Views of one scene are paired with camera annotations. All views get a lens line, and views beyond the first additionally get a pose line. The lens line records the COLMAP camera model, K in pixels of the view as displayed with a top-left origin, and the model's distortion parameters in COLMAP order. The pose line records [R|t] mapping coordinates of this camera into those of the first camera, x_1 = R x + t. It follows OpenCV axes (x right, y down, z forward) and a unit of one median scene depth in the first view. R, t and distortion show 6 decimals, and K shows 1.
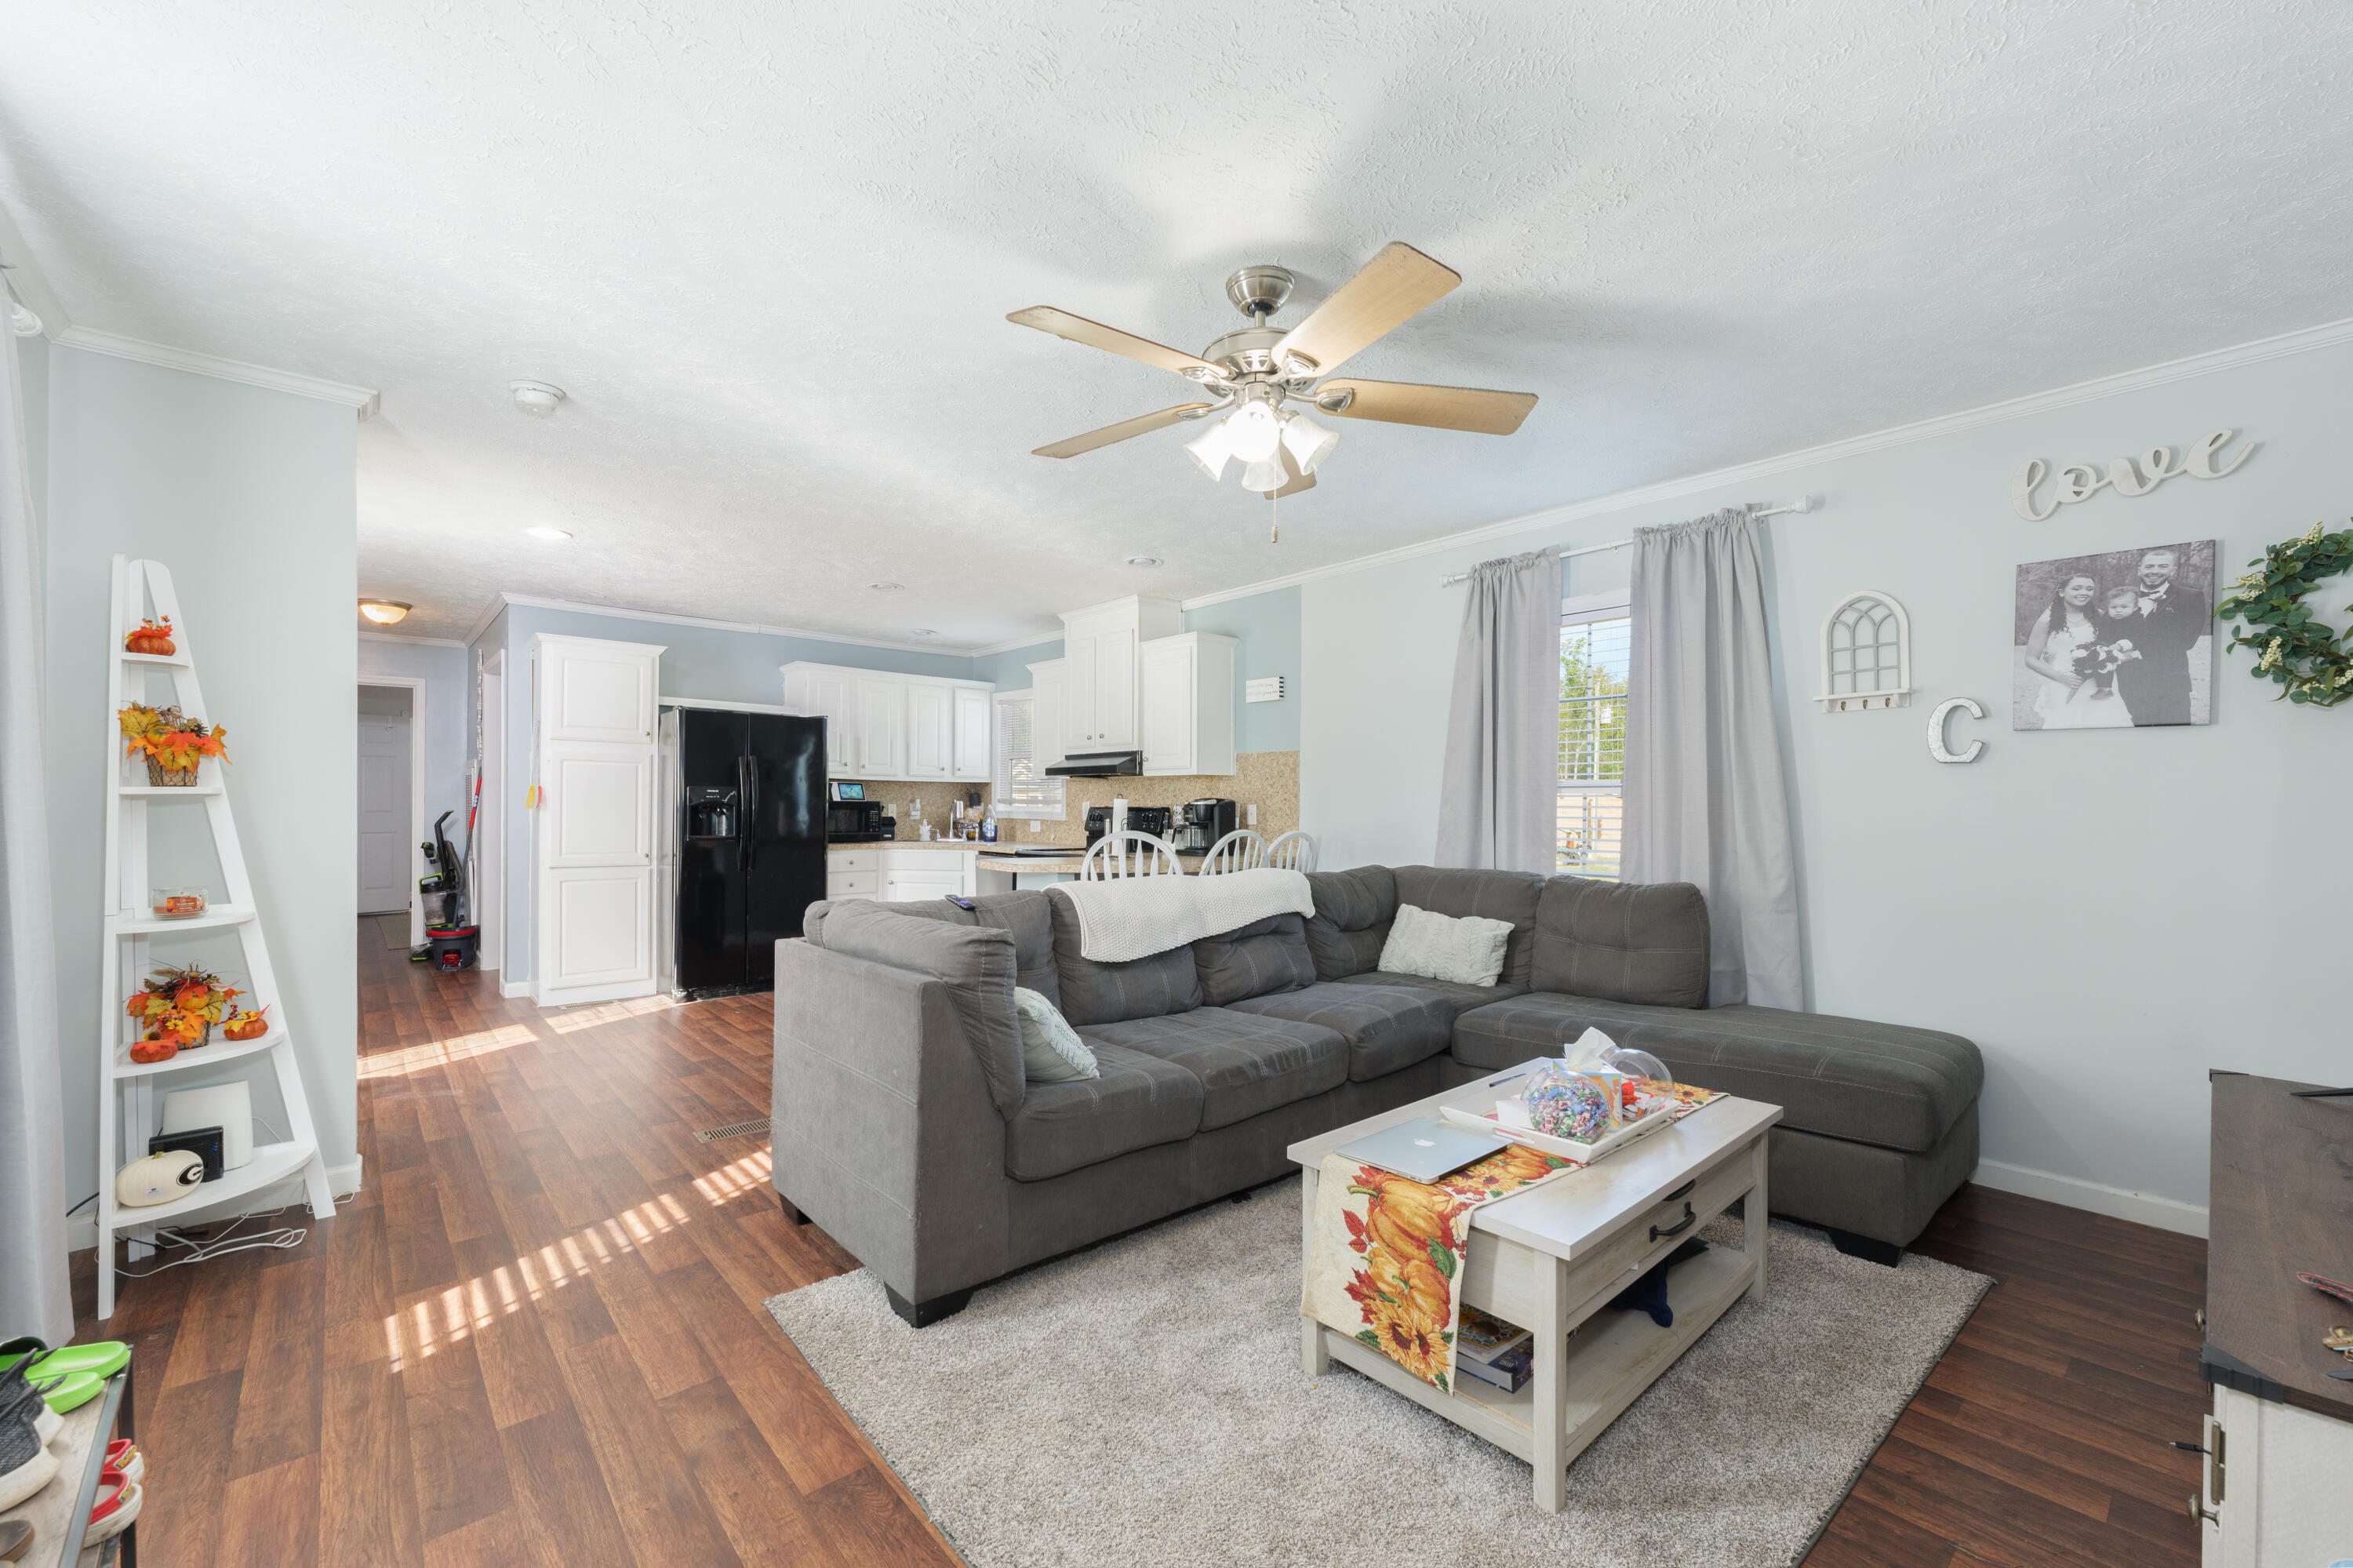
lens RADIAL K [[933.7, 0, 1169.4], [0, 933.7, 801.1], [0, 0, 1]] dist [0.000063, 0.000073]
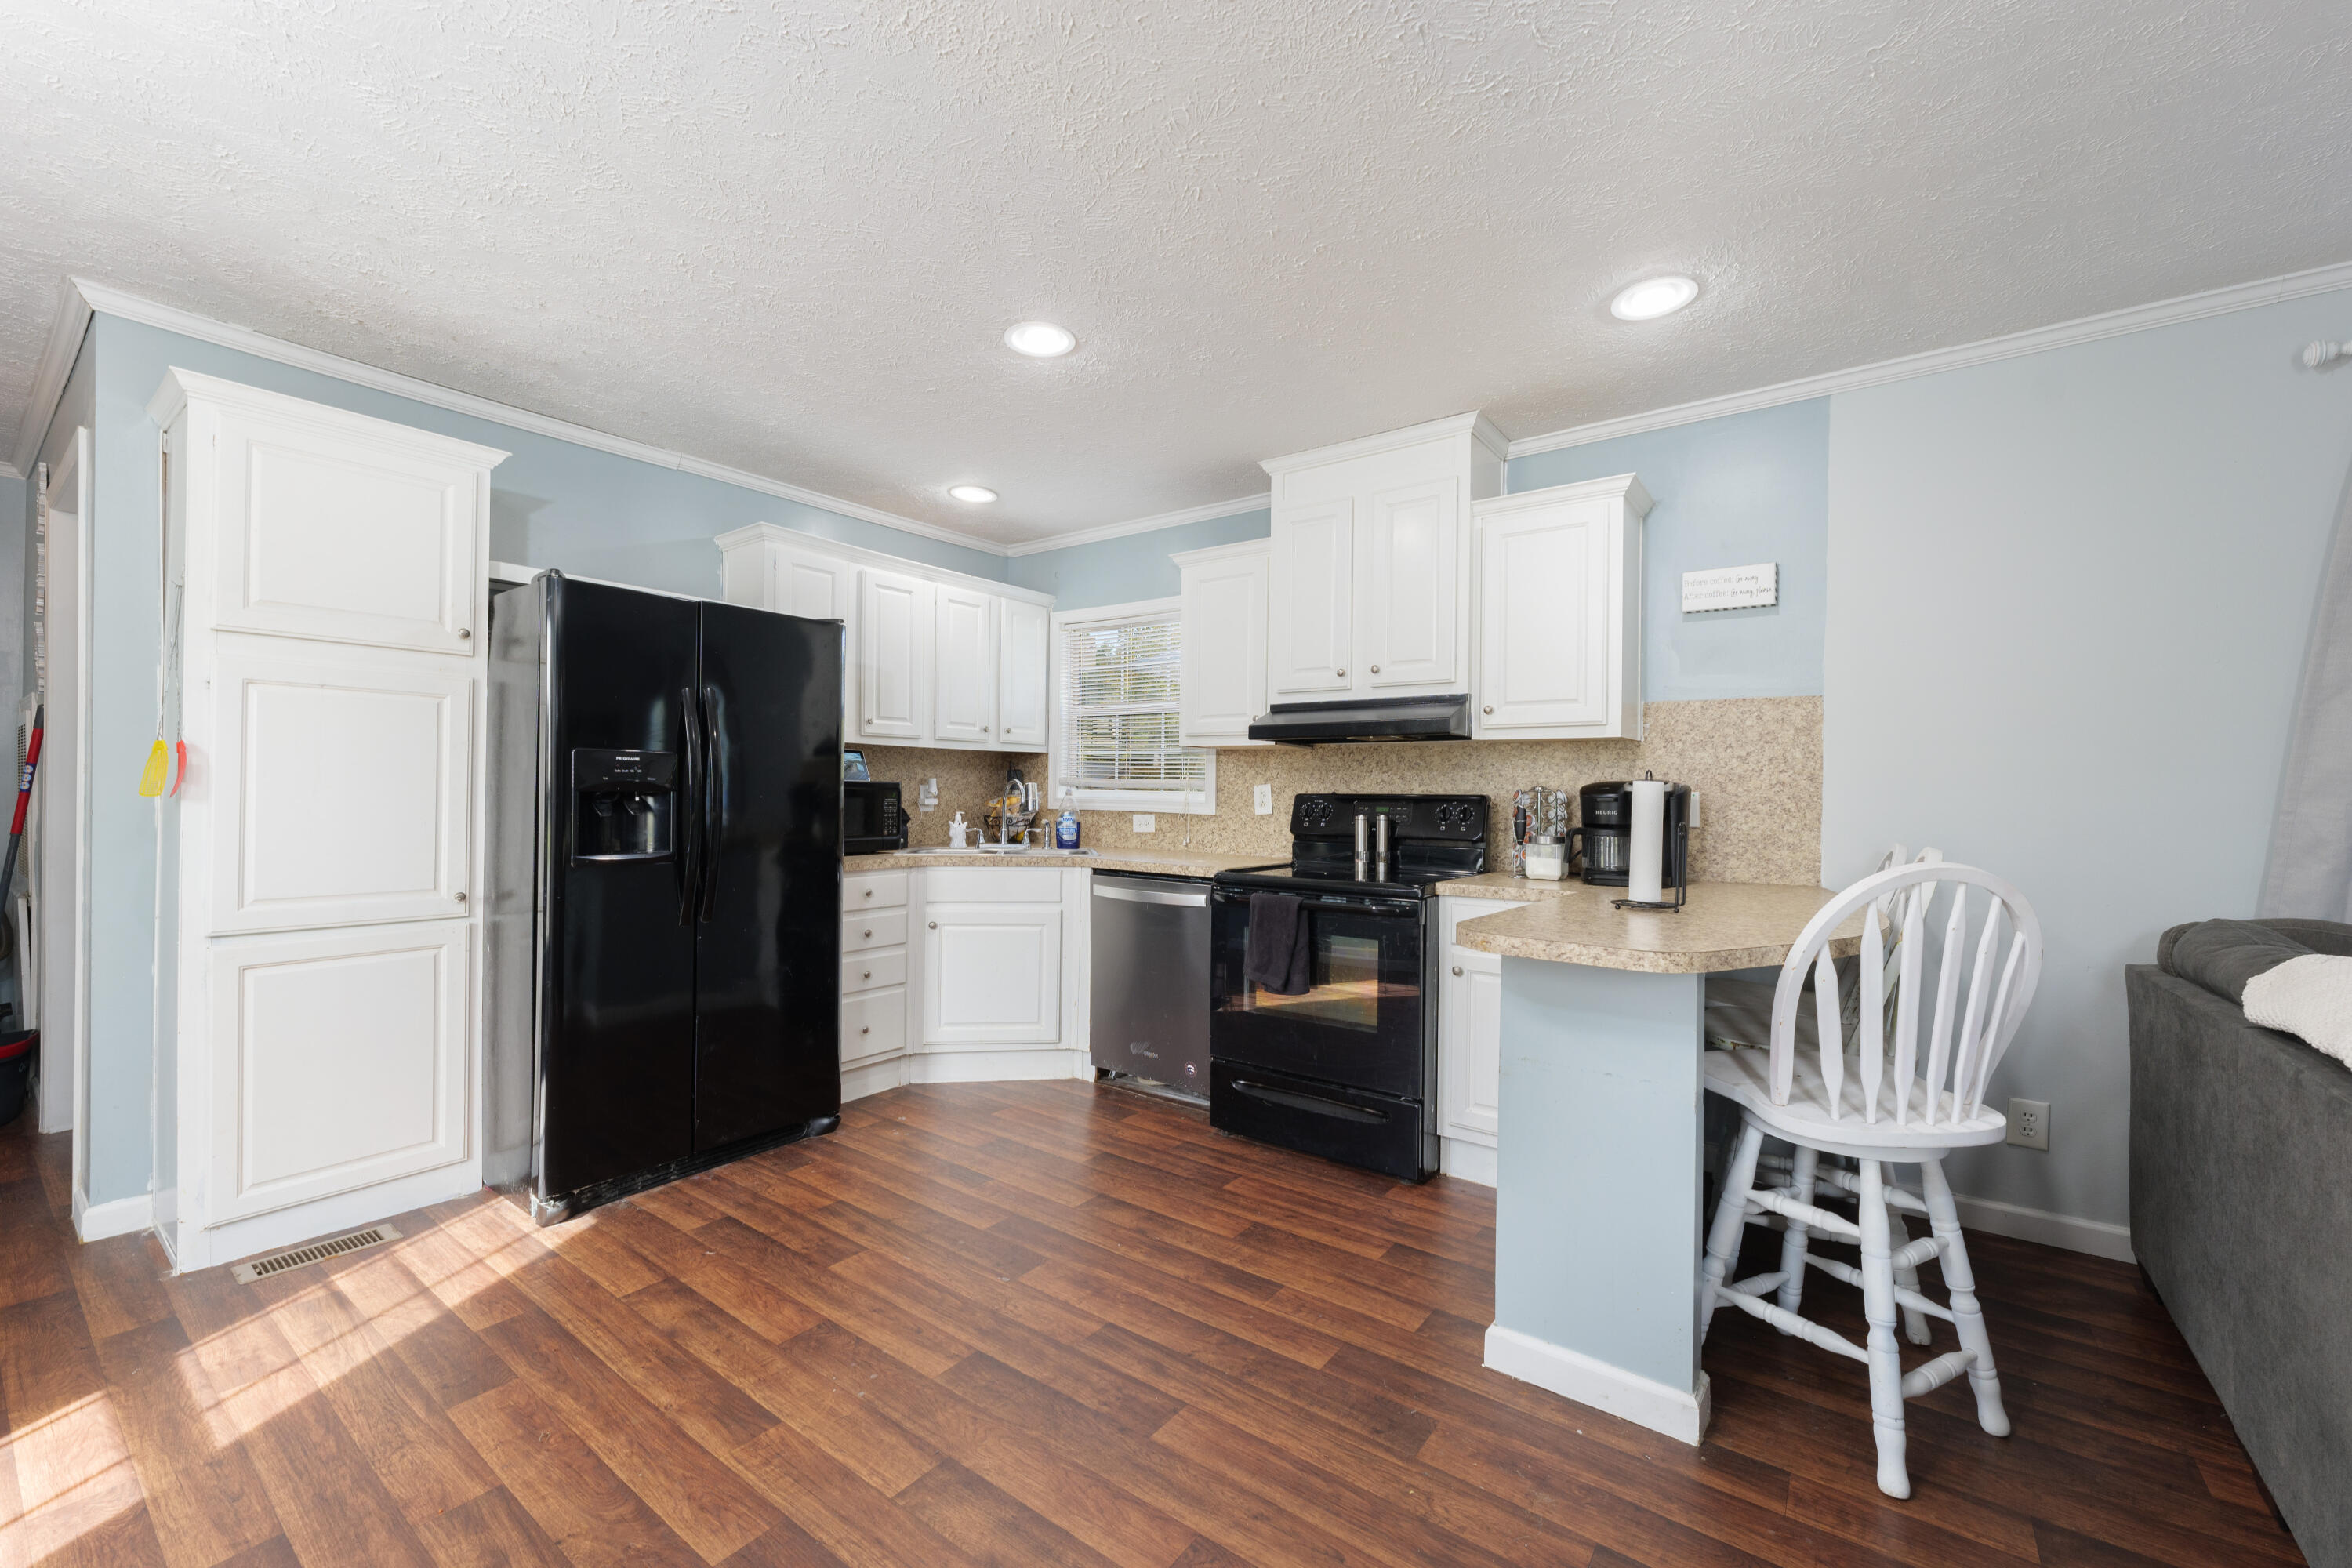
lens RADIAL K [[942.2, 0, 1197.7], [0, 942.2, 785.6], [0, 0, 1]] dist [0.002100, 0.000363]
pose [[0.976861, 0.004950, 0.213817, -0.284193], [-0.005372, 0.999985, 0.001392, 0.000814], [-0.213807, -0.002509, 0.976873, 0.434809]]
